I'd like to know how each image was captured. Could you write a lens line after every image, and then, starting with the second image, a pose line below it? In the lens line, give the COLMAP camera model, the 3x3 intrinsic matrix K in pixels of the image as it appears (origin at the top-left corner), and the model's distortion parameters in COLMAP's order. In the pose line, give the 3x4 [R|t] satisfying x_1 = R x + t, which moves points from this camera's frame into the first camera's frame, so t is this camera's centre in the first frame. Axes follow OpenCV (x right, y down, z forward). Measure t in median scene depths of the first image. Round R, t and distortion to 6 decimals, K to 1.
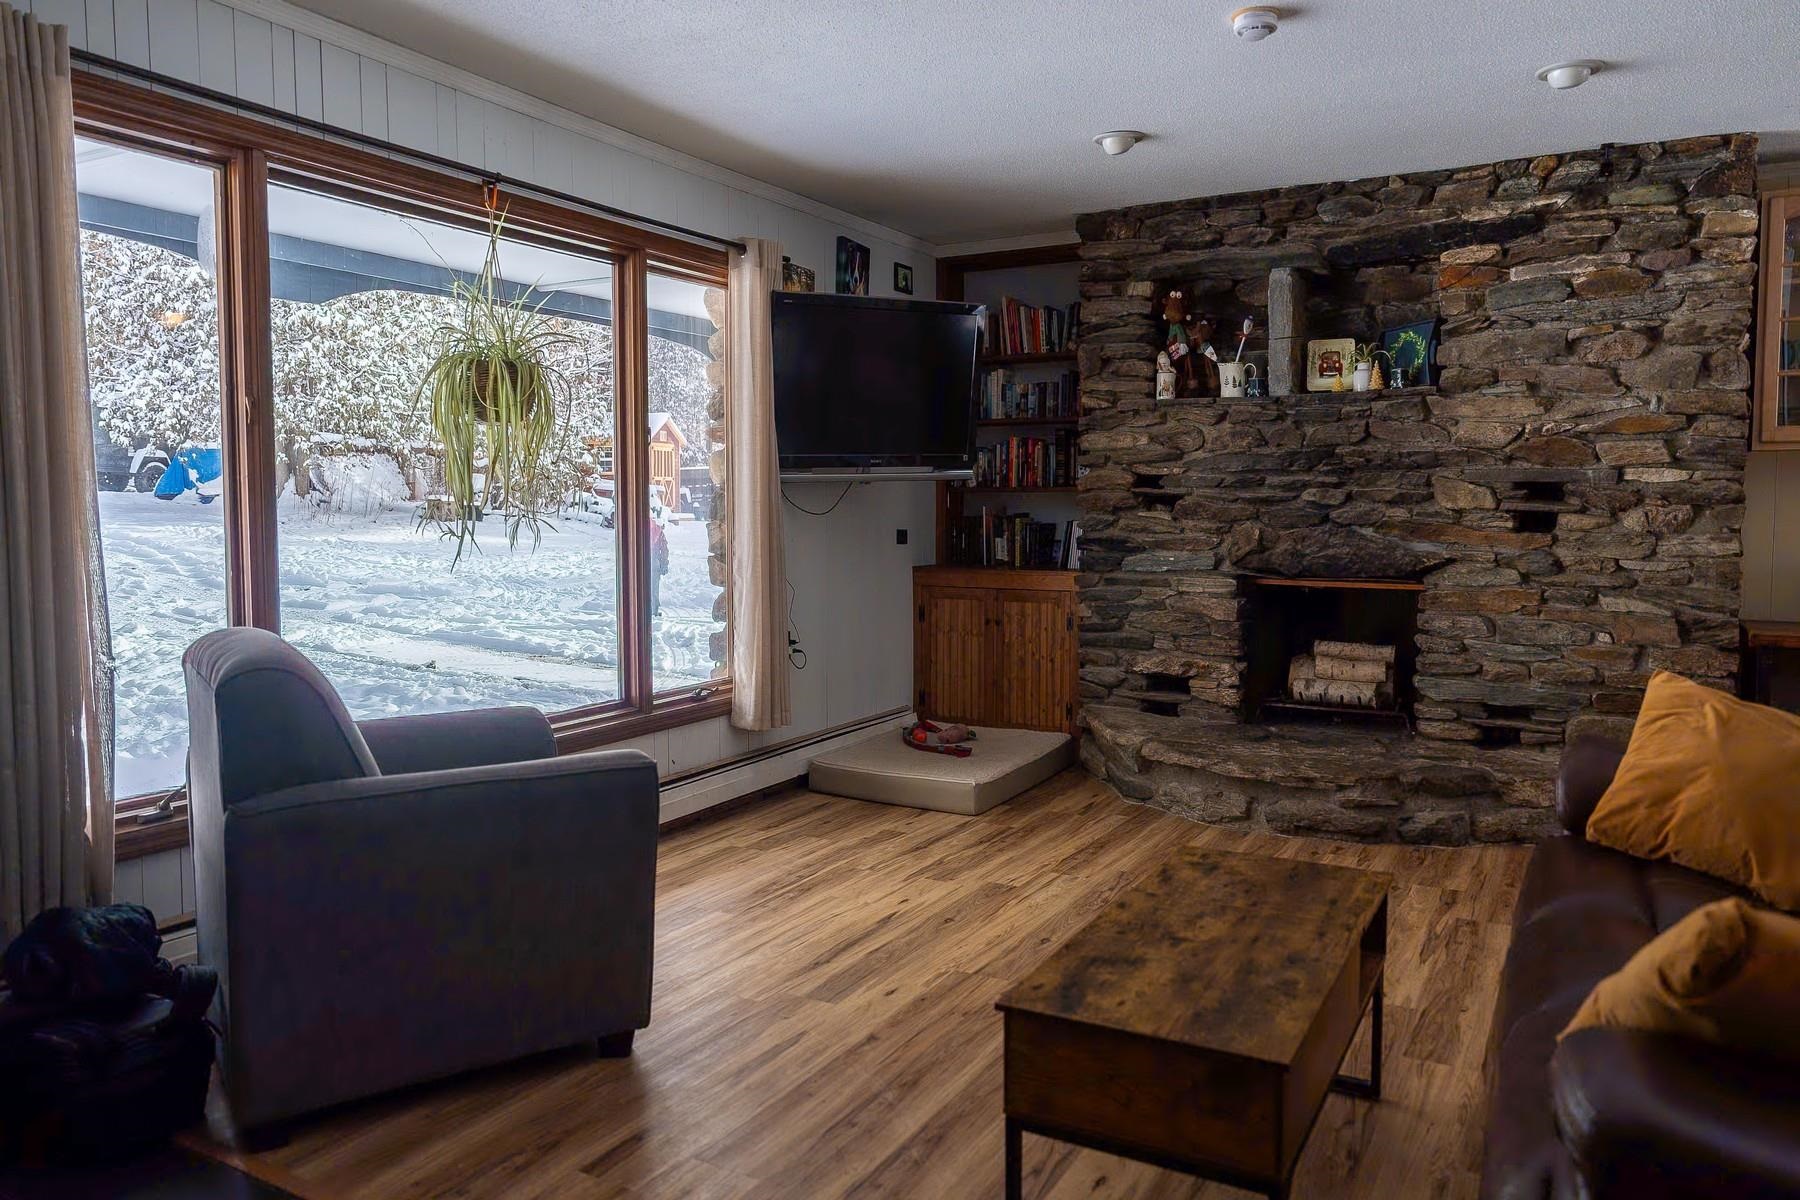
lens RADIAL K [[1239.4, 0, 909.3], [0, 1239.4, 578.9], [0, 0, 1]] dist [-0.005501, 0.003394]
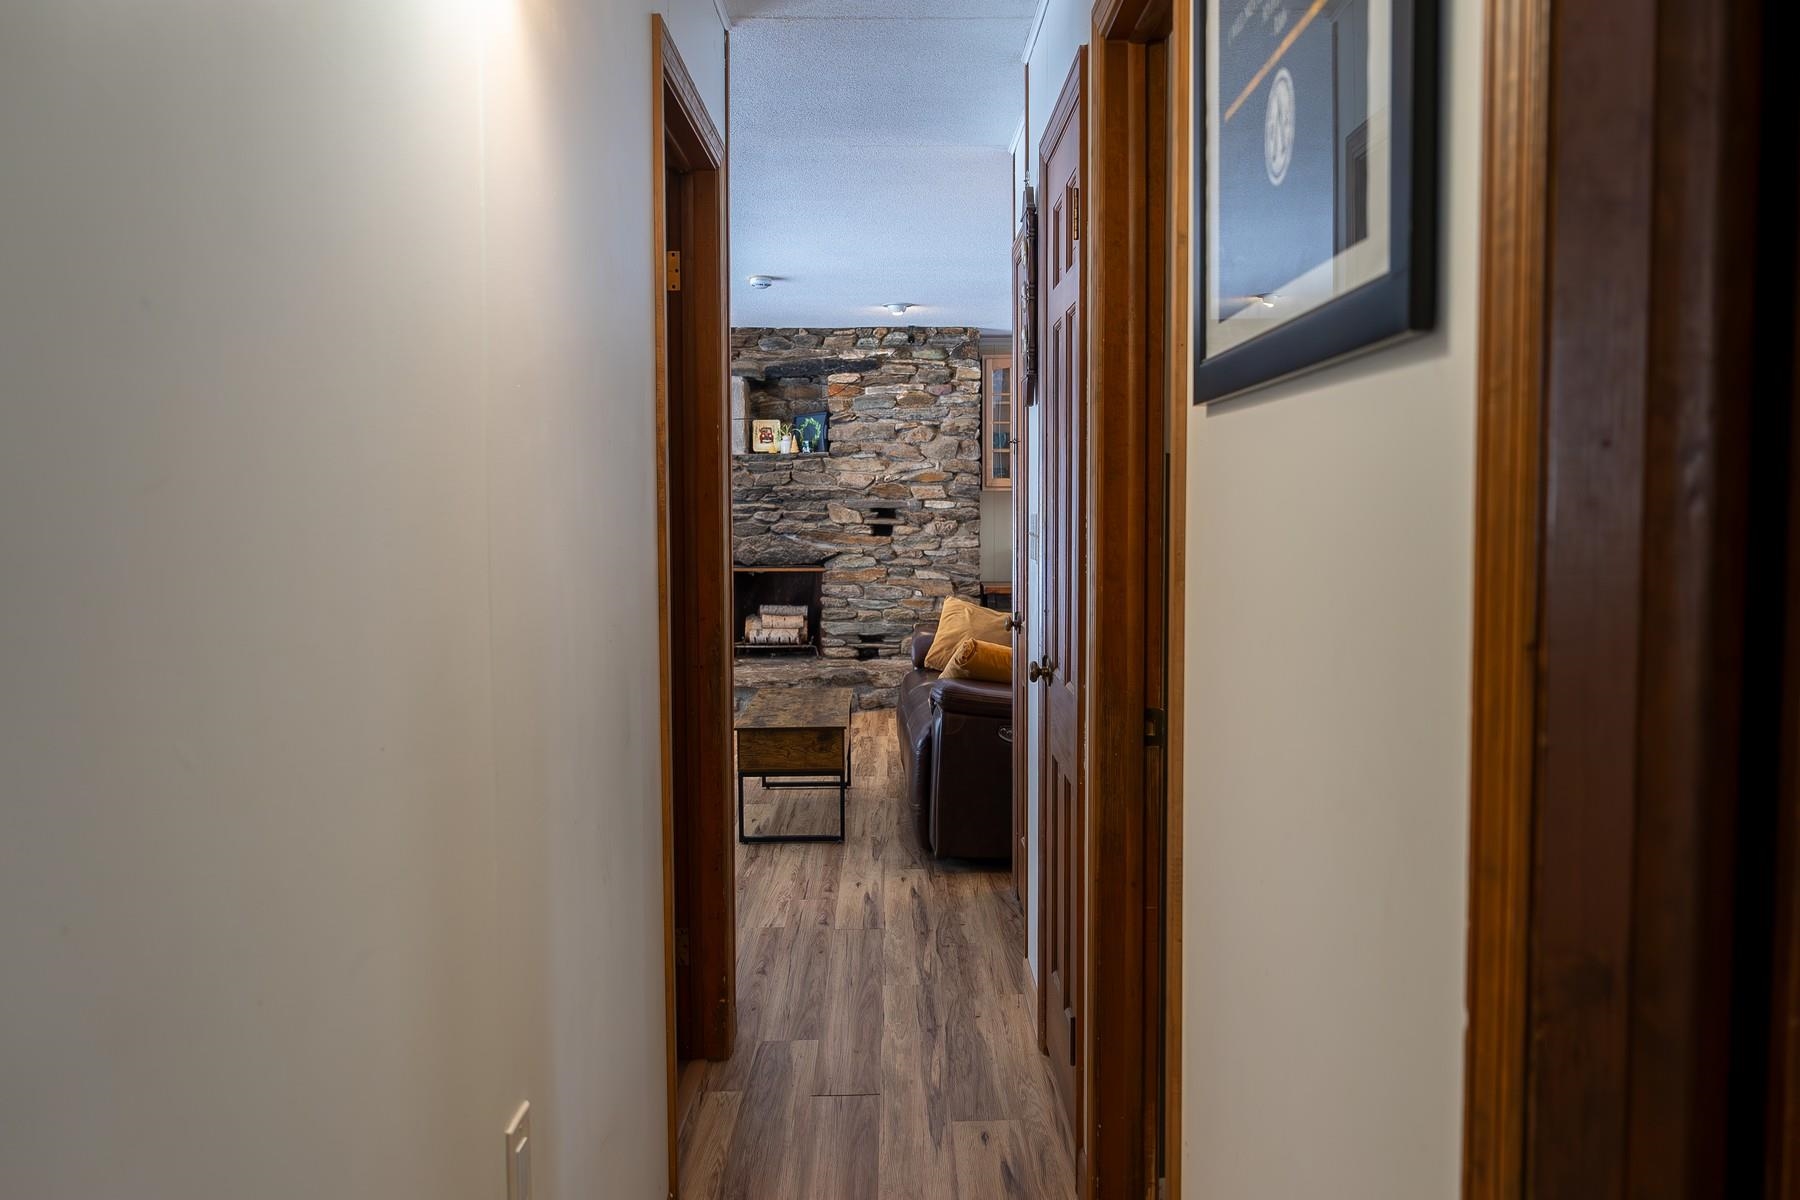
lens RADIAL K [[1239.4, 0, 901.1], [0, 1239.4, 596.6], [0, 0, 1]] dist [-0.005501, 0.003394]
pose [[0.867514, -0.041123, 0.495710, -0.362598], [0.035038, 0.999153, 0.021570, 0.011824], [-0.496178, -0.001344, 0.868220, -0.568063]]
